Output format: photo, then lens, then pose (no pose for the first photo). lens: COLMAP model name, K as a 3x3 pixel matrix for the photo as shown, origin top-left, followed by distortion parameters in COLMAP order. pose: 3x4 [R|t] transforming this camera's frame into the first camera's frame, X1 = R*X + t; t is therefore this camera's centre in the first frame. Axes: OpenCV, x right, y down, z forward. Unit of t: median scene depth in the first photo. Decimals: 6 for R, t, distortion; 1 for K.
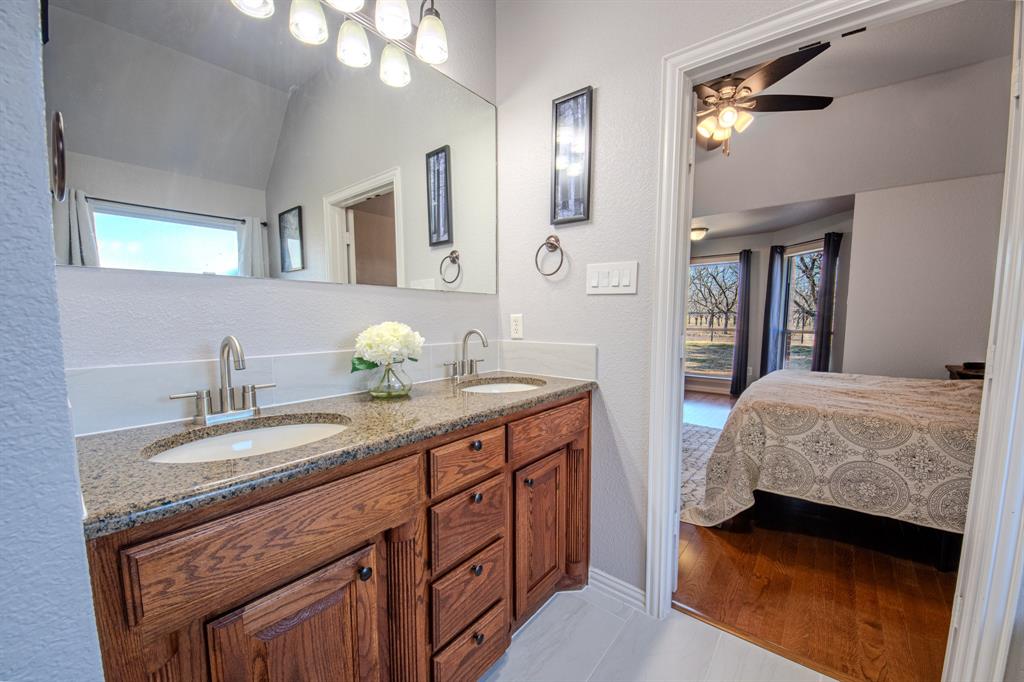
lens RADIAL K [[392.3, 0, 513.6], [0, 392.3, 351.1], [0, 0, 1]] dist [0.033819, -0.026409]
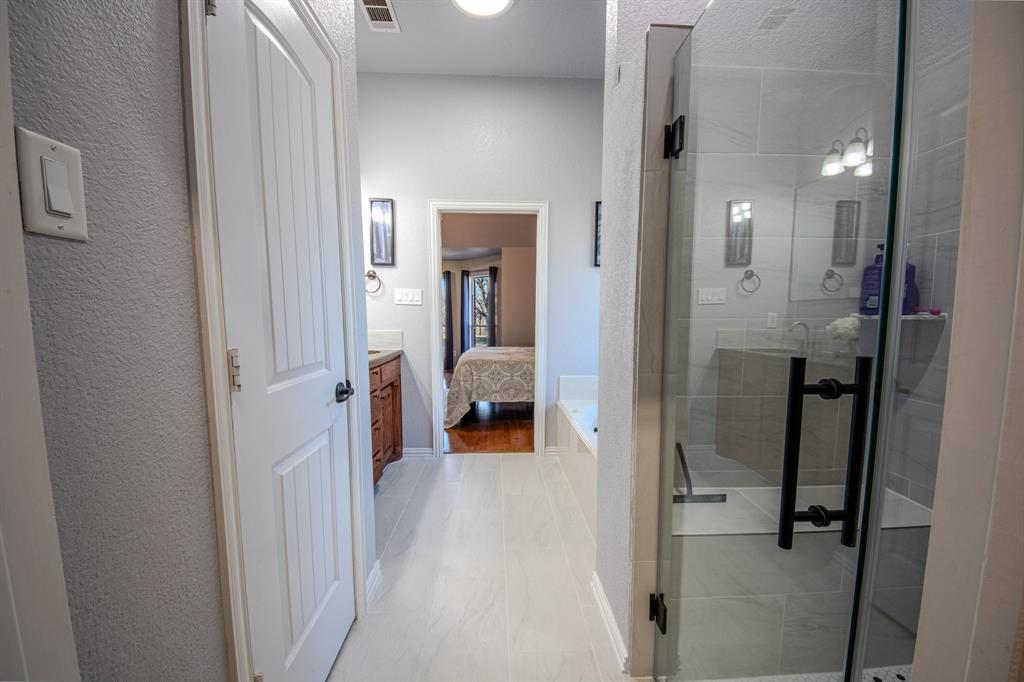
lens RADIAL K [[384.2, 0, 513.1], [0, 384.2, 351.6], [0, 0, 1]] dist [0.035601, -0.024230]
pose [[0.752181, -0.059552, 0.656260, -0.503535], [0.056303, 0.998074, 0.026037, 0.055254], [-0.656547, 0.017365, 0.754086, -0.631010]]
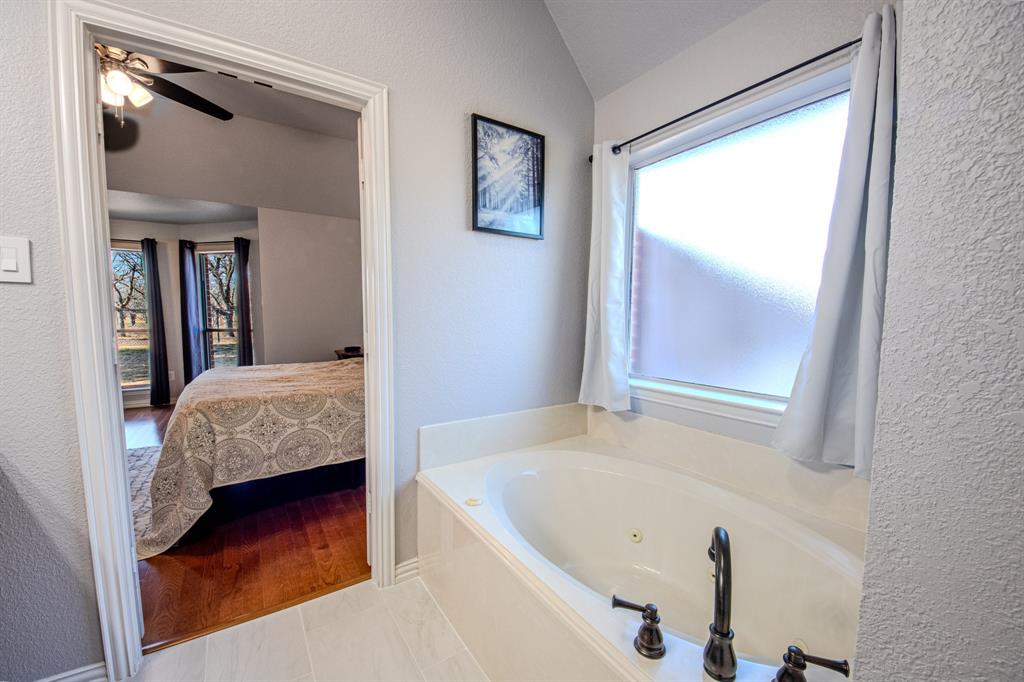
lens RADIAL K [[392.3, 0, 513.6], [0, 392.3, 351.1], [0, 0, 1]] dist [0.033819, -0.026409]
pose [[0.290889, -0.082897, 0.953159, -0.090426], [0.079603, 0.994882, 0.062232, 0.003027], [-0.953439, 0.057772, 0.296000, -0.038247]]
